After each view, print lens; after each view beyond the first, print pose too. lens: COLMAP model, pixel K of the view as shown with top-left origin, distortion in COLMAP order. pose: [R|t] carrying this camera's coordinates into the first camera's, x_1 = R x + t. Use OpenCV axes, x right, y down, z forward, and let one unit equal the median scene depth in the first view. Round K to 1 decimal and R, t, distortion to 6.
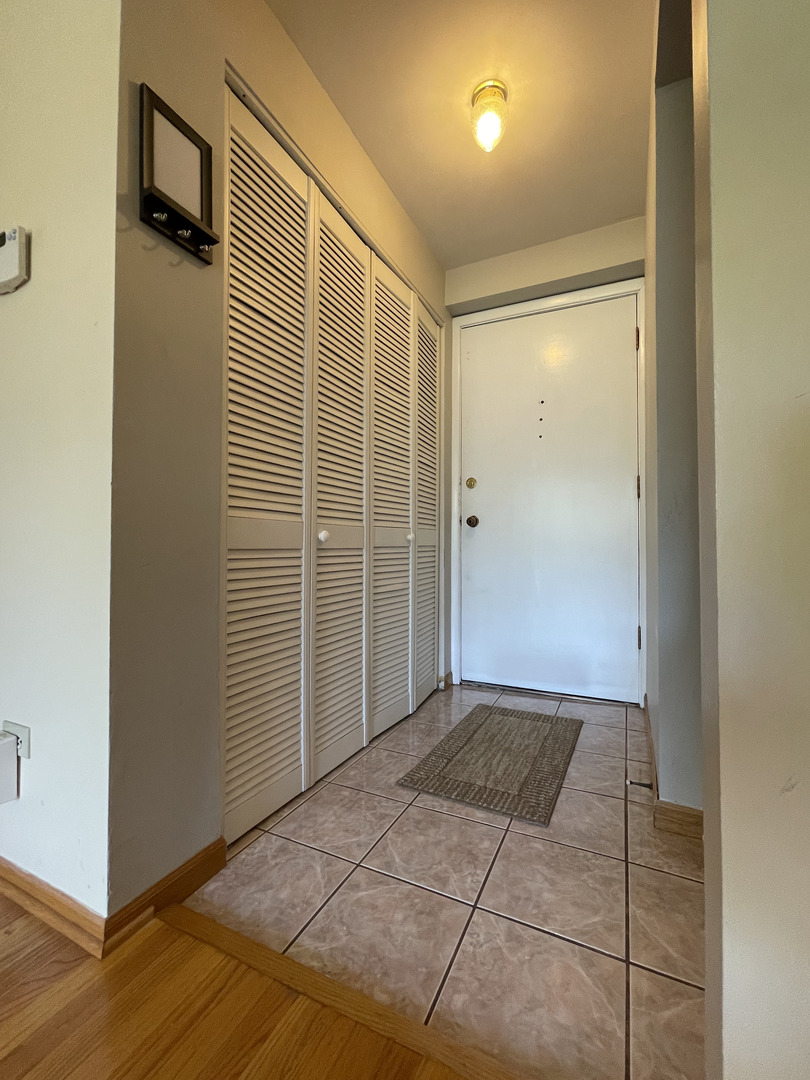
lens RADIAL K [[446.7, 0, 406.7], [0, 446.7, 542.0], [0, 0, 1]] dist [-0.001086, 0.000886]
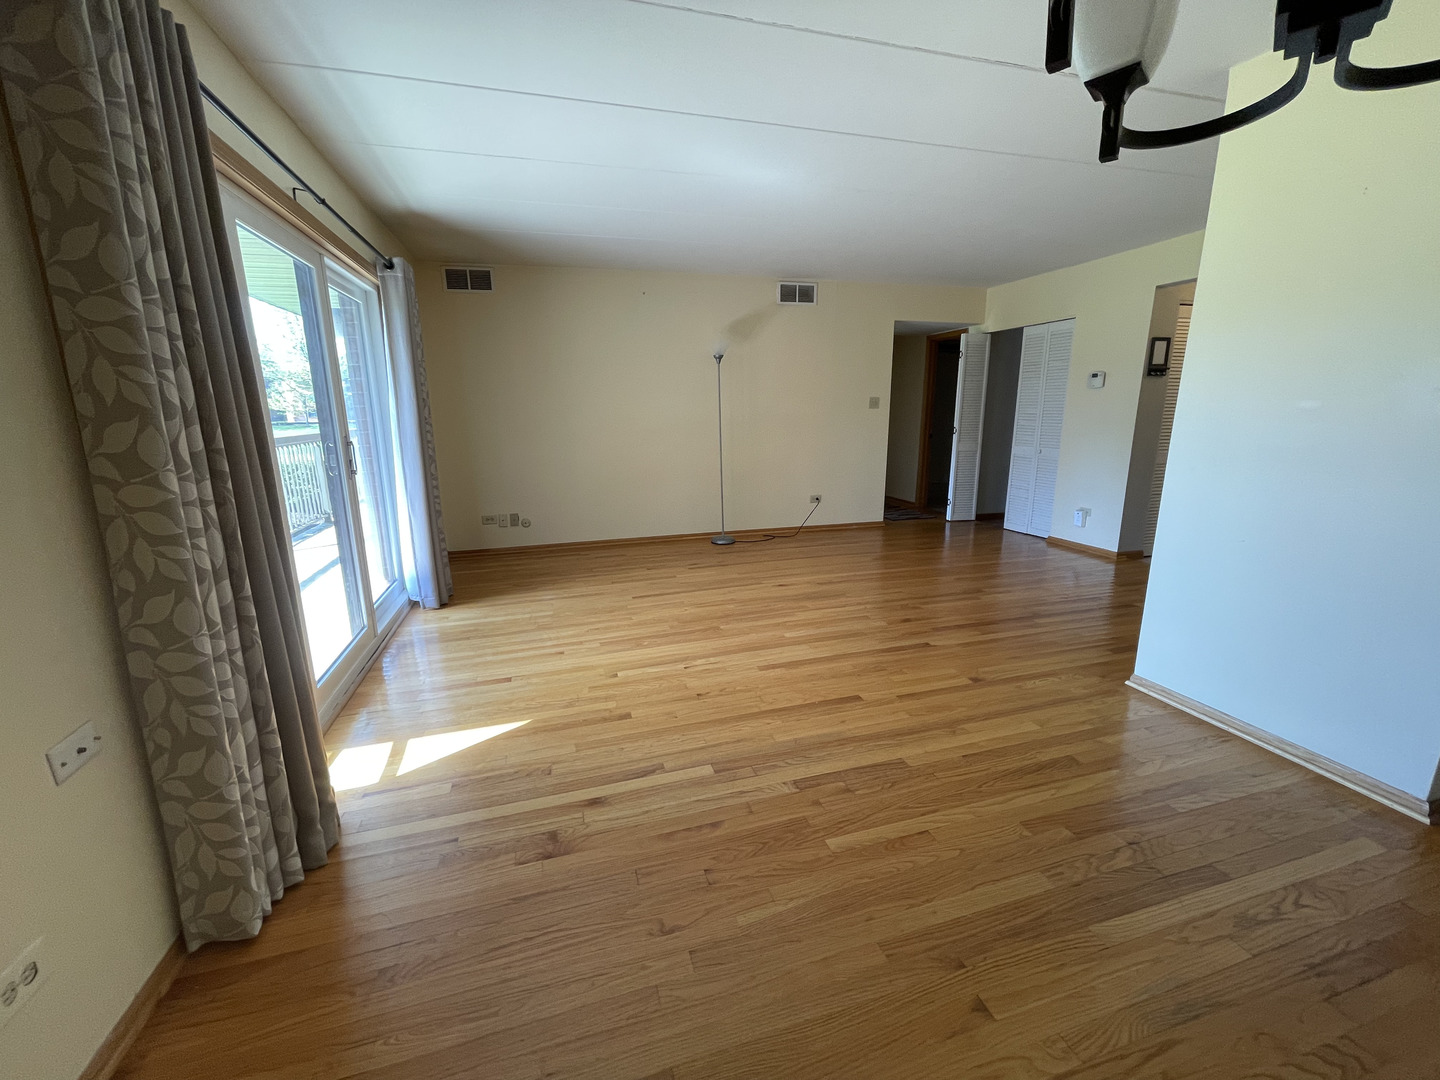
lens RADIAL K [[595.6, 0, 718.1], [0, 595.6, 536.5], [0, 0, 1]] dist [-0.001086, 0.000886]
pose [[0.675535, 0.146148, -0.722698, 0.738657], [0.021734, 0.975786, 0.217645, -0.518986], [0.737007, -0.162734, 0.656002, -4.880828]]
